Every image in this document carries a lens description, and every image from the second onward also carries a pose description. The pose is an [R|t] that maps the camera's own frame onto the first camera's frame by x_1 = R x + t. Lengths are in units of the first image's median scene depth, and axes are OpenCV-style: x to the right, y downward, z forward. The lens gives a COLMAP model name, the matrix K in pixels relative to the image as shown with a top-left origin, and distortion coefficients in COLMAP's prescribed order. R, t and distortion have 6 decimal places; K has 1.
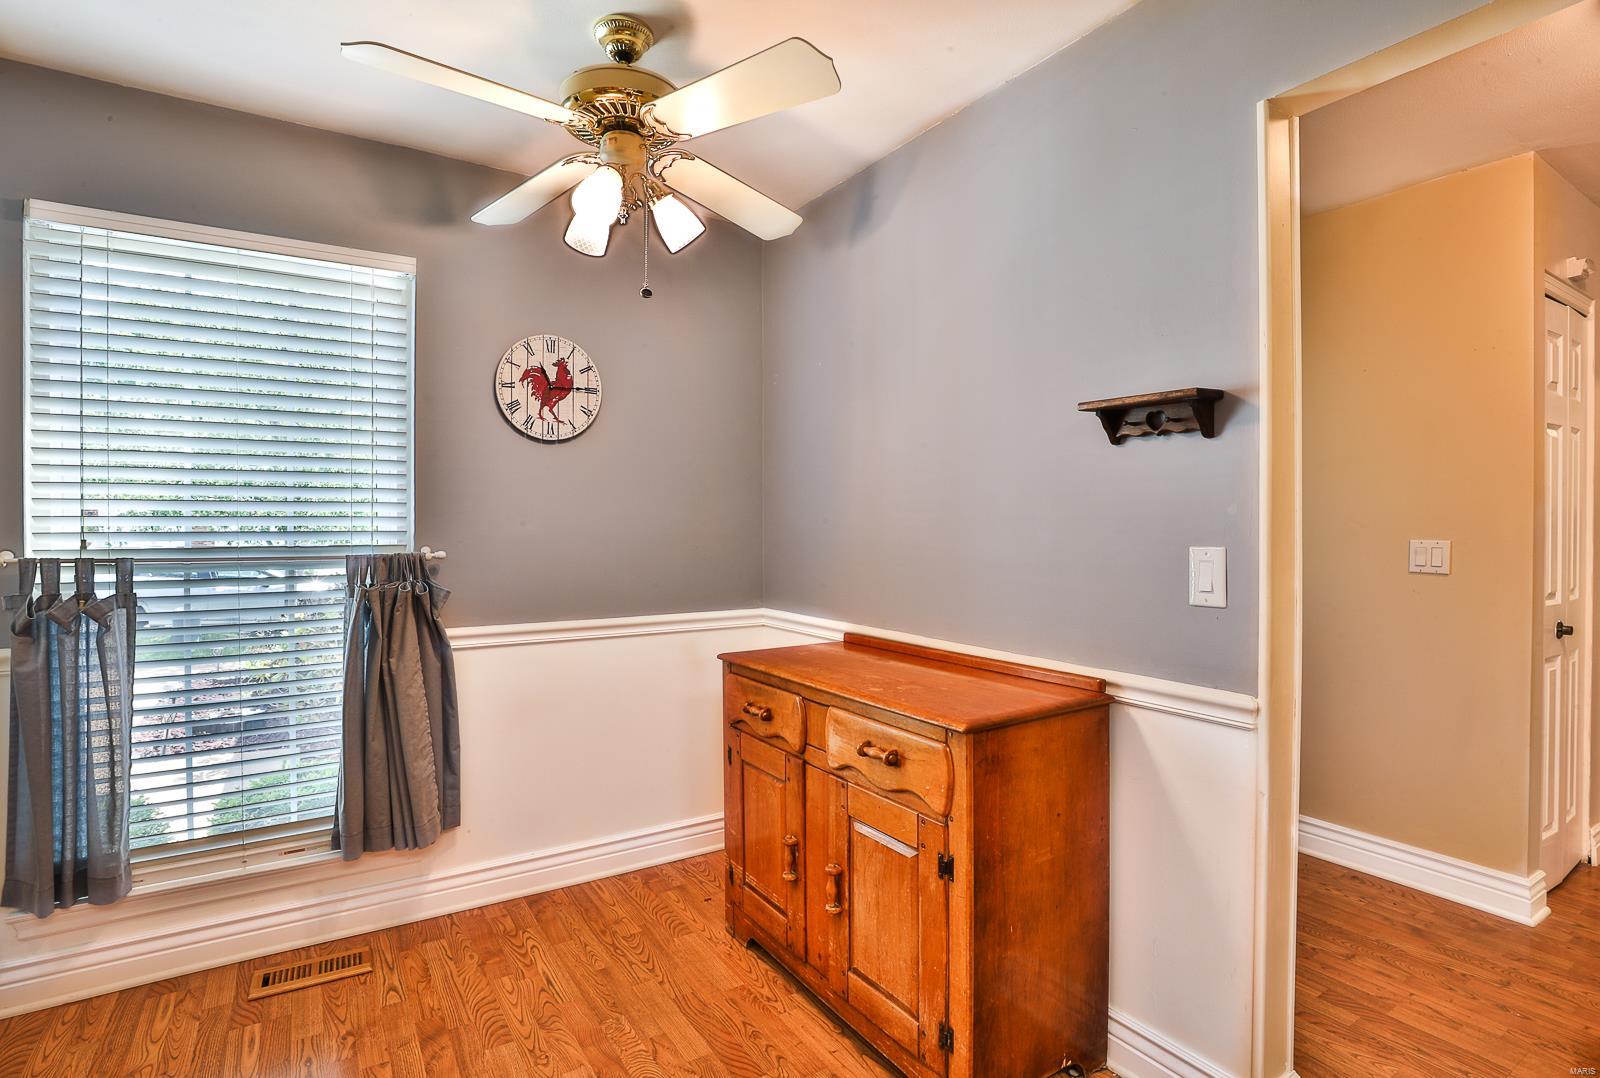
lens RADIAL K [[801.1, 0, 796.5], [0, 801.1, 534.1], [0, 0, 1]] dist [0.002243, 0.000073]
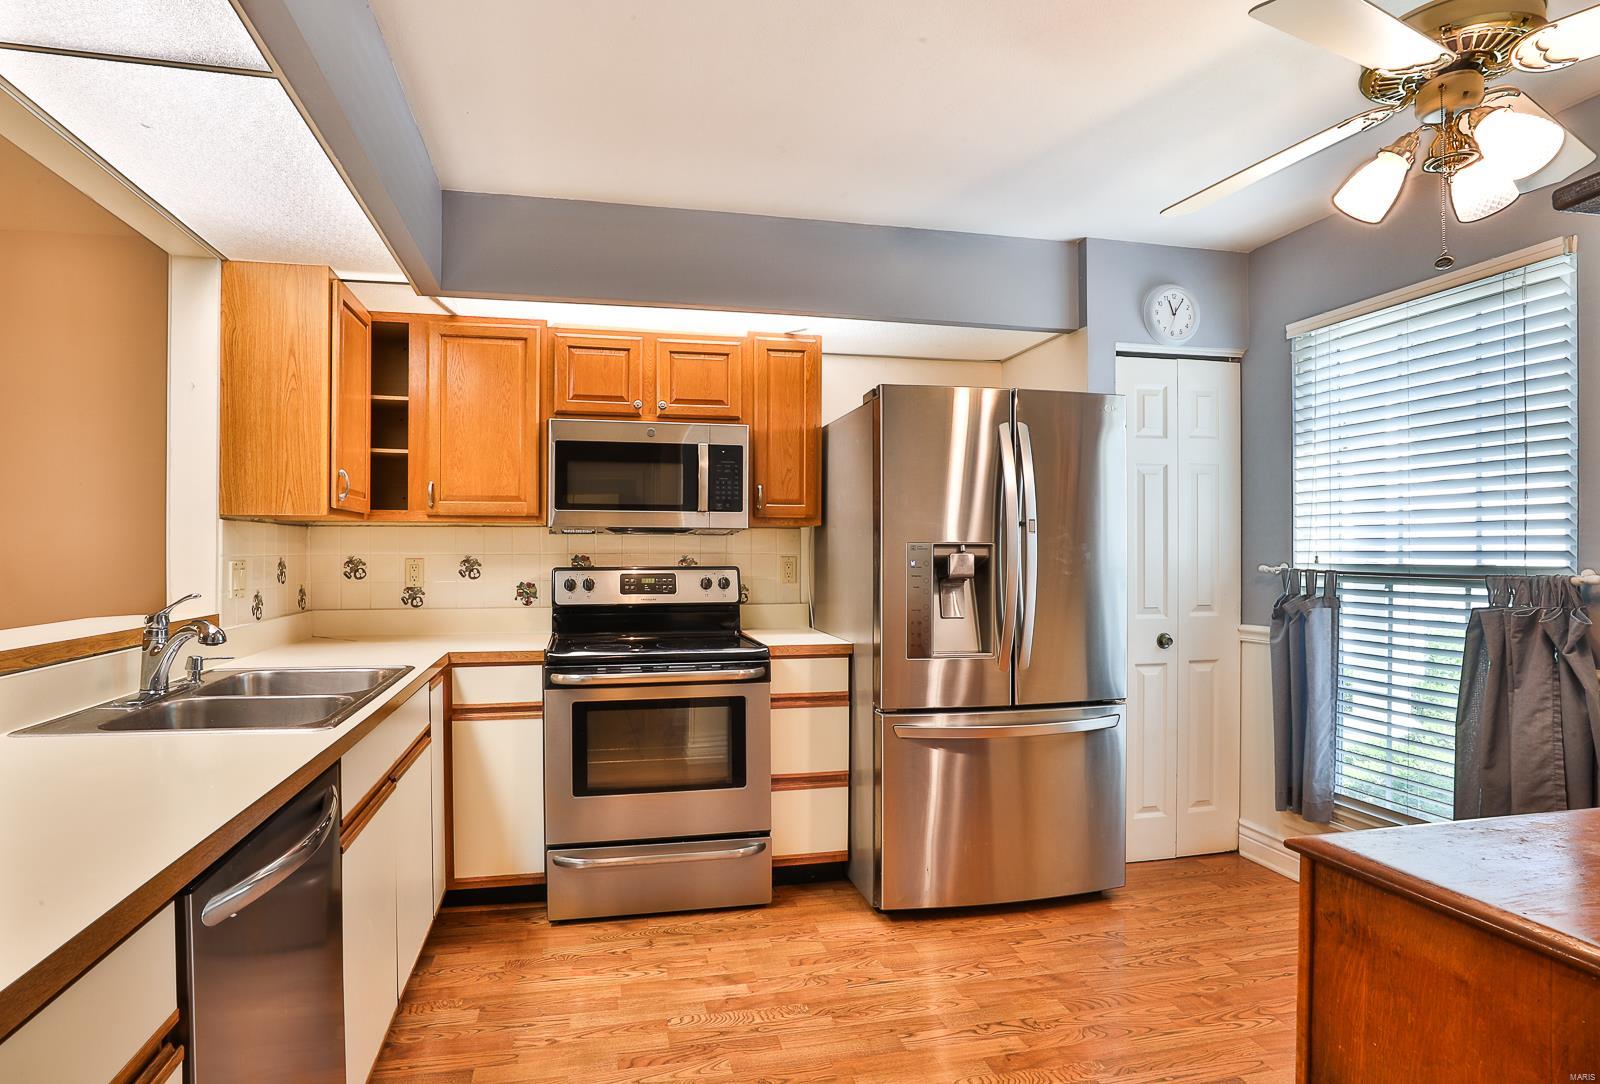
lens RADIAL K [[801.1, 0, 798.7], [0, 801.1, 542.3], [0, 0, 1]] dist [0.002243, 0.000073]
pose [[-0.354808, -0.007501, -0.934909, 0.757171], [-0.013290, 0.999907, -0.002979, -0.001411], [0.934845, 0.011368, -0.354874, 0.644408]]
